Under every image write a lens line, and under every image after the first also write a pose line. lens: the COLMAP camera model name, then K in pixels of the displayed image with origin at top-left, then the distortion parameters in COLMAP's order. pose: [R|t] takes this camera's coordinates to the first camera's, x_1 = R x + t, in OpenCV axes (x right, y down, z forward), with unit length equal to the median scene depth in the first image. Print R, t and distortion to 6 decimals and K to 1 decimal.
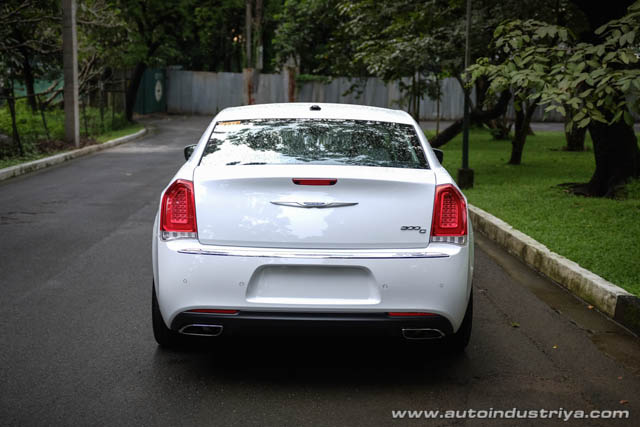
lens RADIAL K [[922.5, 0, 320.6], [0, 922.5, 213.1], [0, 0, 1]] dist [-0.001874, 0.000000]
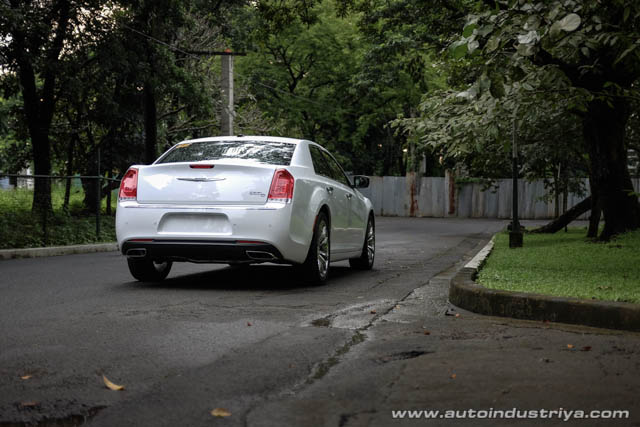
lens RADIAL K [[922.5, 0, 319.4], [0, 922.5, 213.7], [0, 0, 1]] dist [-0.001874, 0.000000]
pose [[0.973511, -0.009618, -0.228439, 0.587997], [-0.019336, 0.992072, -0.124172, 0.257534], [0.227823, 0.125300, 0.965607, -0.583484]]
